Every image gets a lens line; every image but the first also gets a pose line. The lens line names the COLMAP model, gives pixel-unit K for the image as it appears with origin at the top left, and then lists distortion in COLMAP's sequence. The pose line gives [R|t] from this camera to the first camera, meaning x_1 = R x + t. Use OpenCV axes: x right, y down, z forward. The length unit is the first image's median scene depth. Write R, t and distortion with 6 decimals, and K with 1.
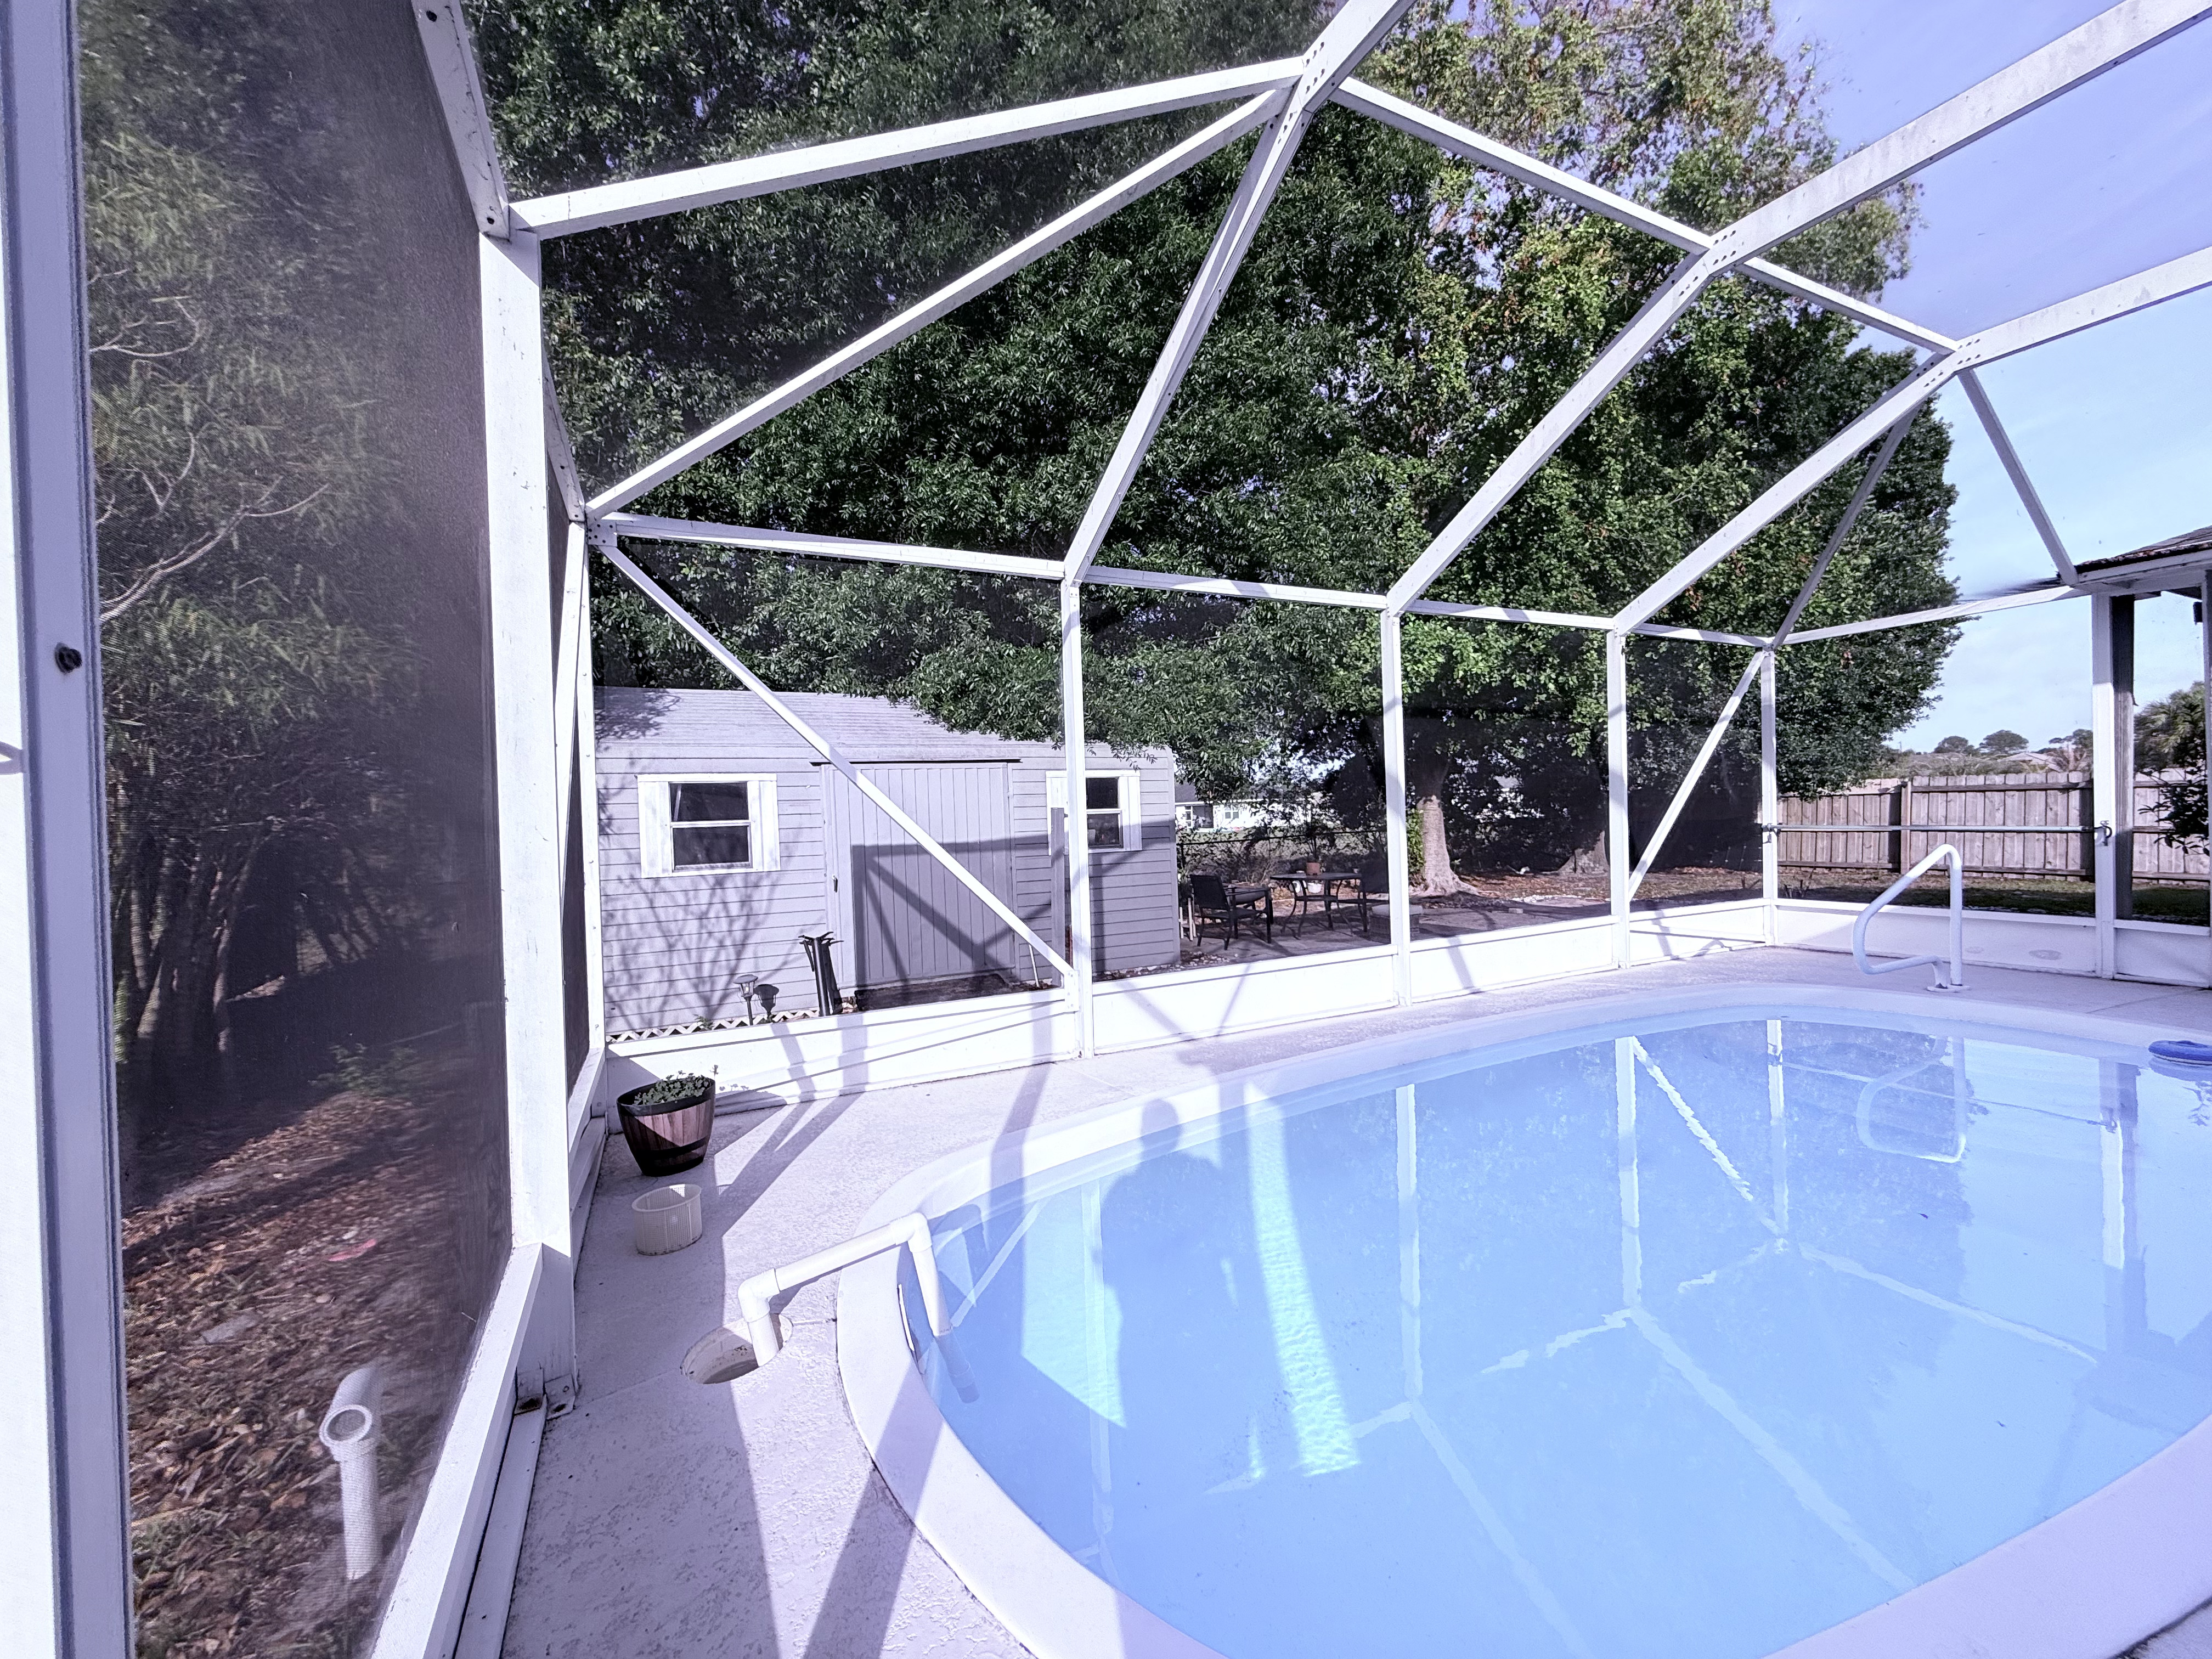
lens RADIAL K [[898.2, 0, 1096.0], [0, 898.2, 825.9], [0, 0, 1]] dist [-0.000665, -0.000125]
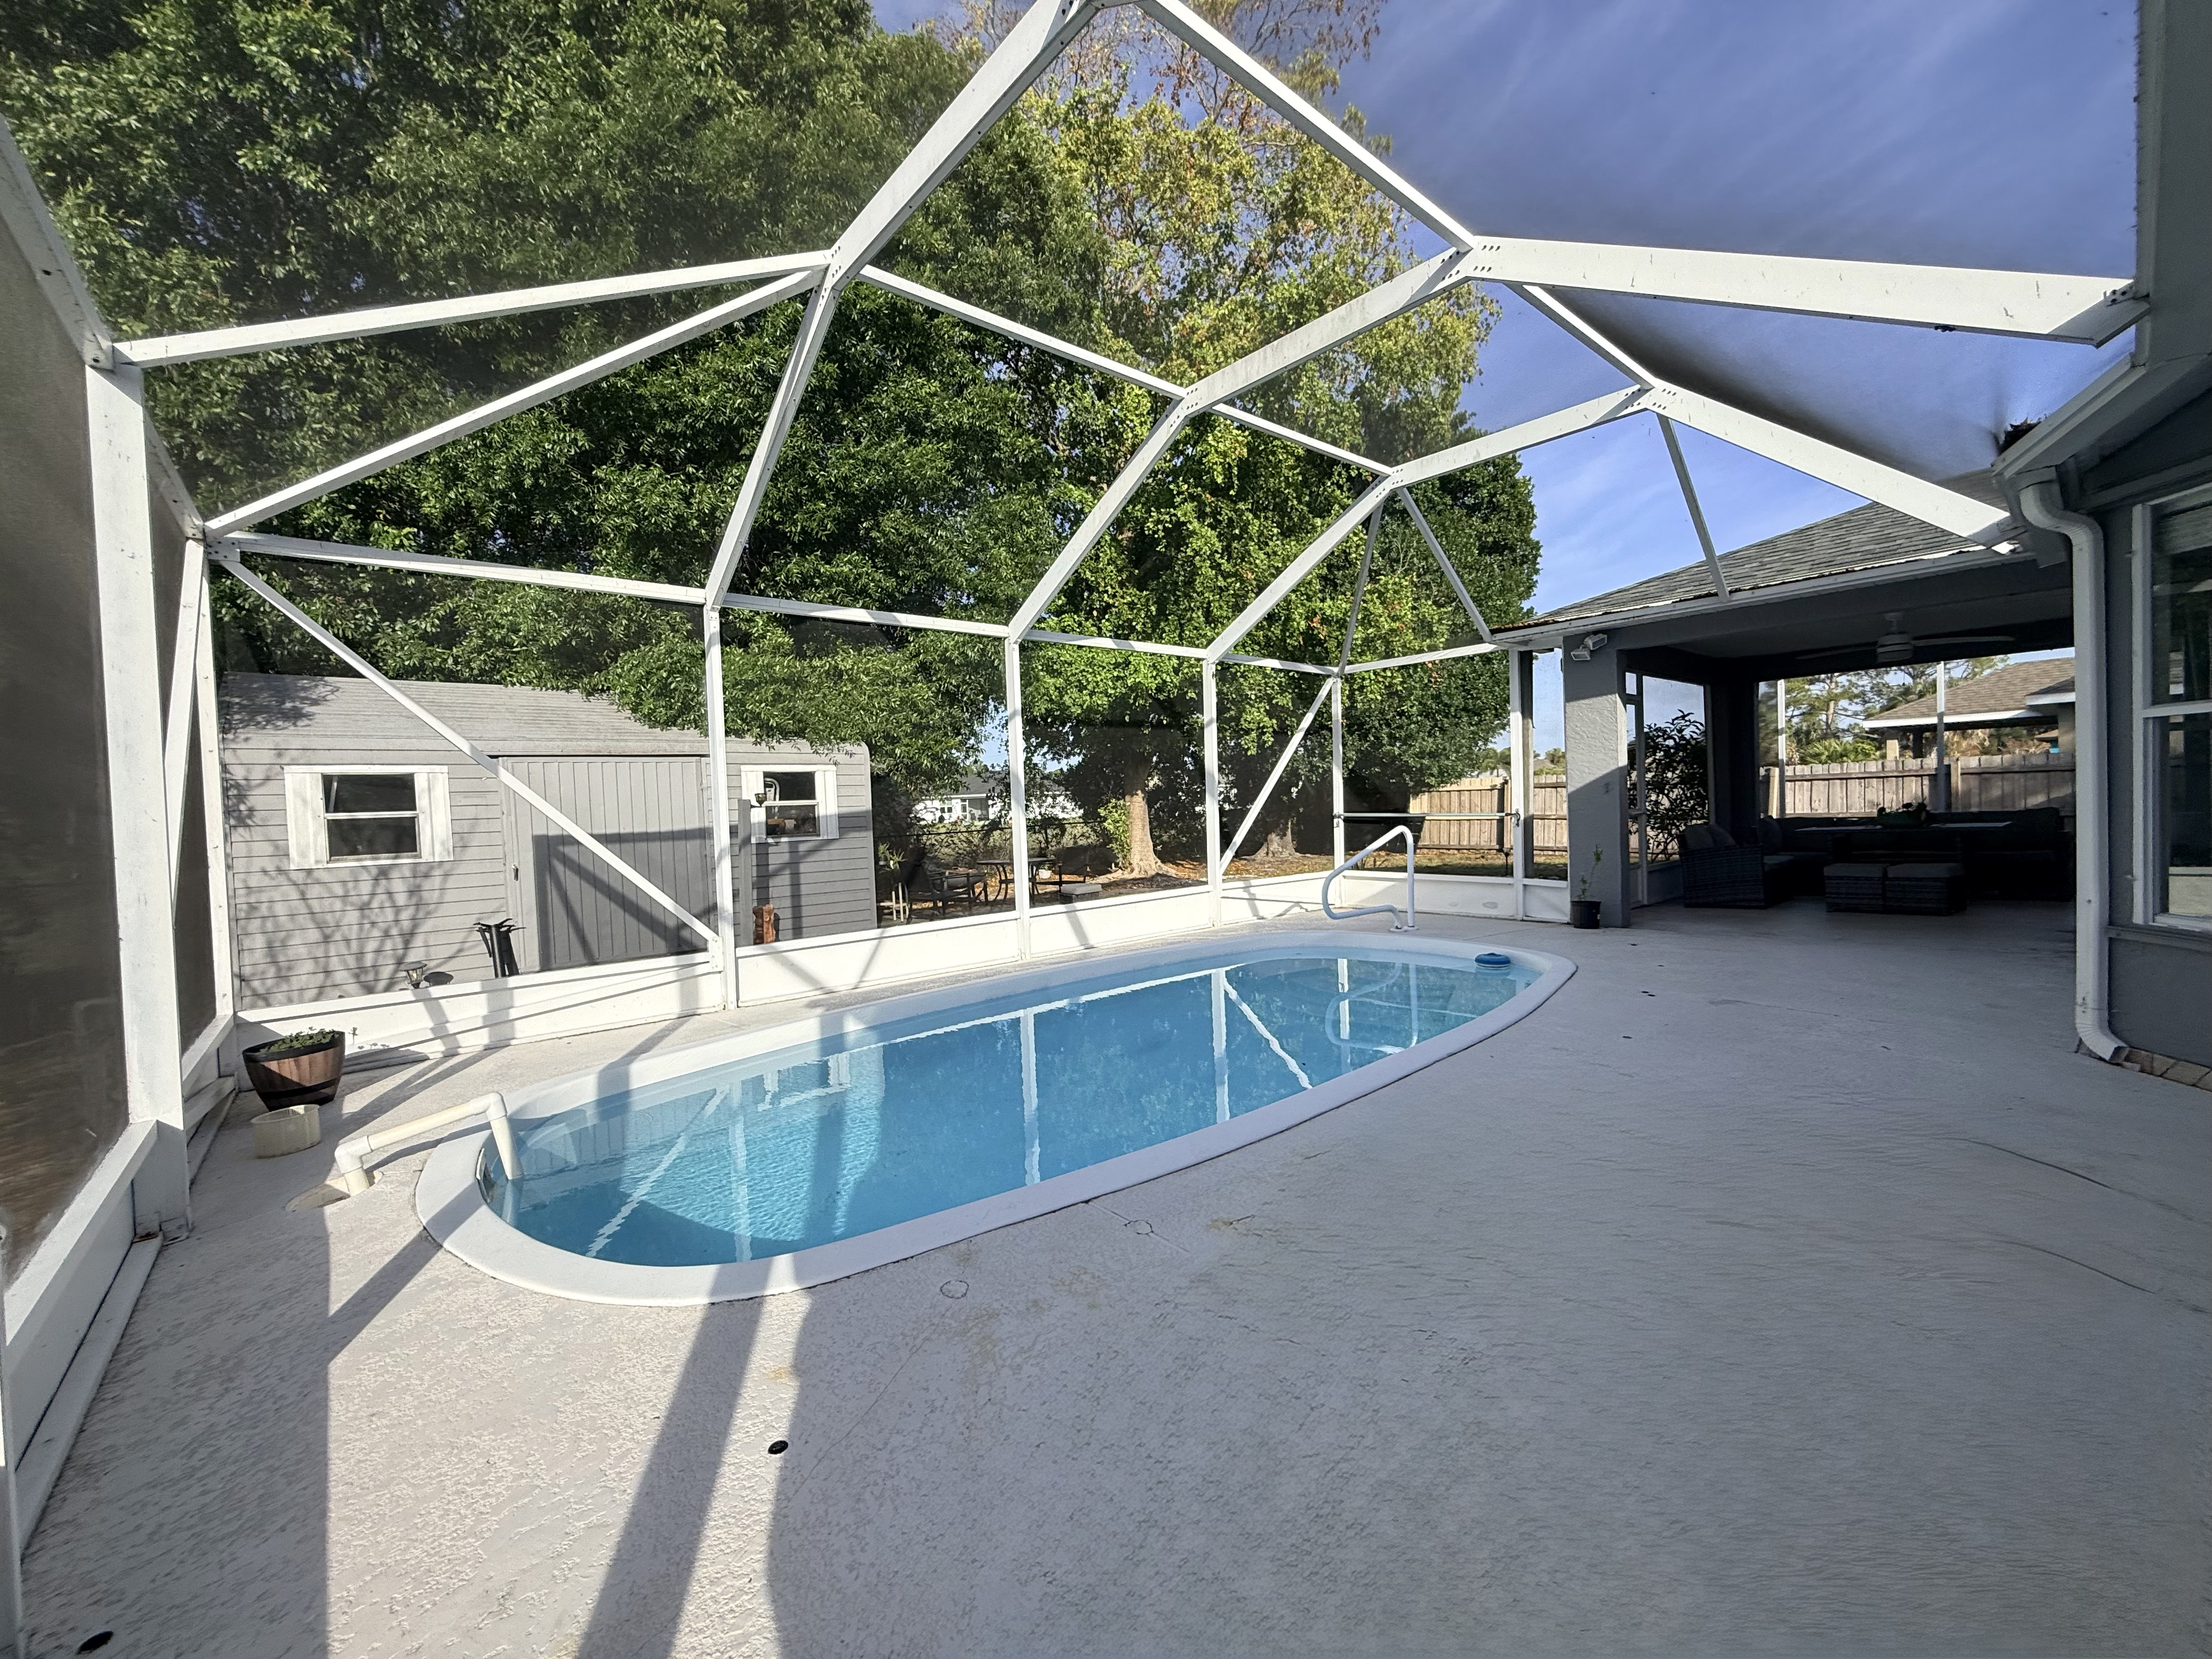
lens RADIAL K [[893.3, 0, 1096.2], [0, 893.3, 827.1], [0, 0, 1]] dist [0.002996, -0.000363]
pose [[0.969933, -0.007115, 0.243267, 0.117955], [0.004707, 0.999934, 0.010477, 0.004651], [-0.243325, -0.009017, 0.969903, -0.177768]]
